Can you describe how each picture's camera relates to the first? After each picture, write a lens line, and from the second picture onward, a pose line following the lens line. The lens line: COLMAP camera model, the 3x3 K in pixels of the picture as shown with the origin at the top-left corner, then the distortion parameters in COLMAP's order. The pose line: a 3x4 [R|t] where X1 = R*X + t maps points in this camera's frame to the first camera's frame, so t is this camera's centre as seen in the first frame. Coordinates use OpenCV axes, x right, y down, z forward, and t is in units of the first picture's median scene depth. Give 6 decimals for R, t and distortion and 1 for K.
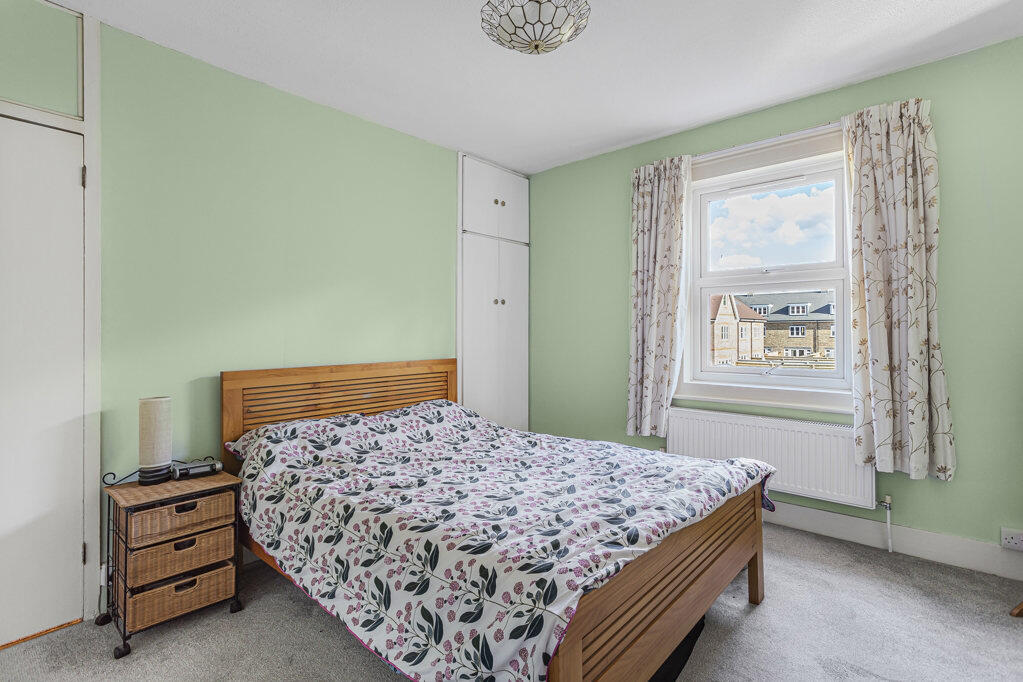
lens RADIAL K [[491.2, 0, 512.8], [0, 491.2, 330.1], [0, 0, 1]] dist [0.001669, -0.000145]
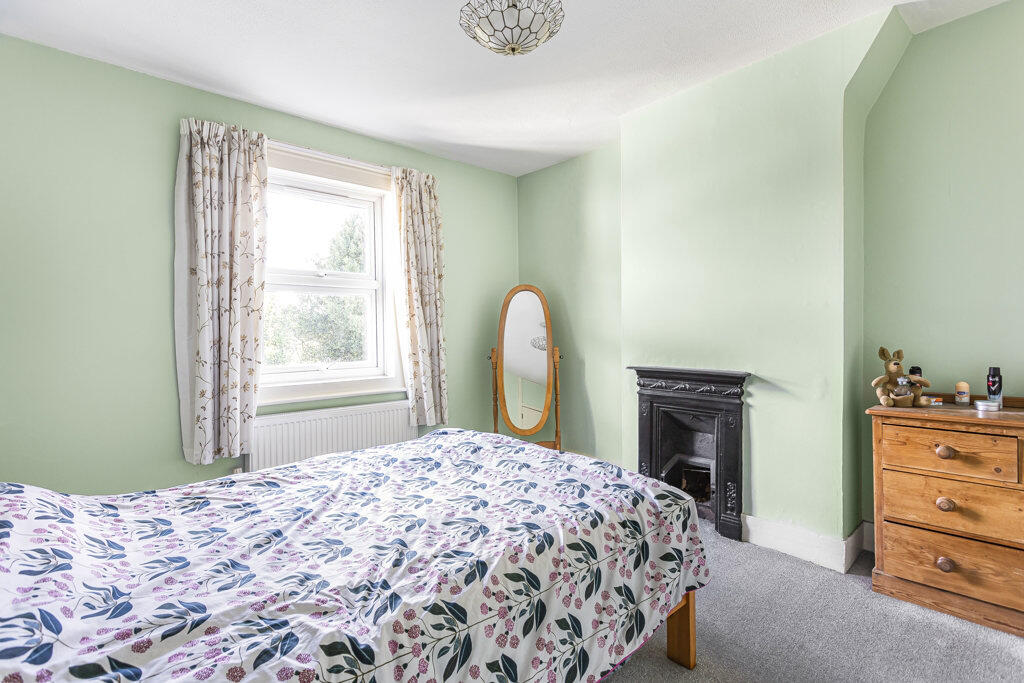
lens RADIAL K [[491.7, 0, 513.5], [0, 491.7, 340.8], [0, 0, 1]] dist [0.001669, -0.000145]
pose [[0.100557, -0.016720, 0.994791, -0.643276], [0.004196, 0.999857, 0.016381, 0.012034], [-0.994922, 0.002527, 0.100612, 0.580063]]
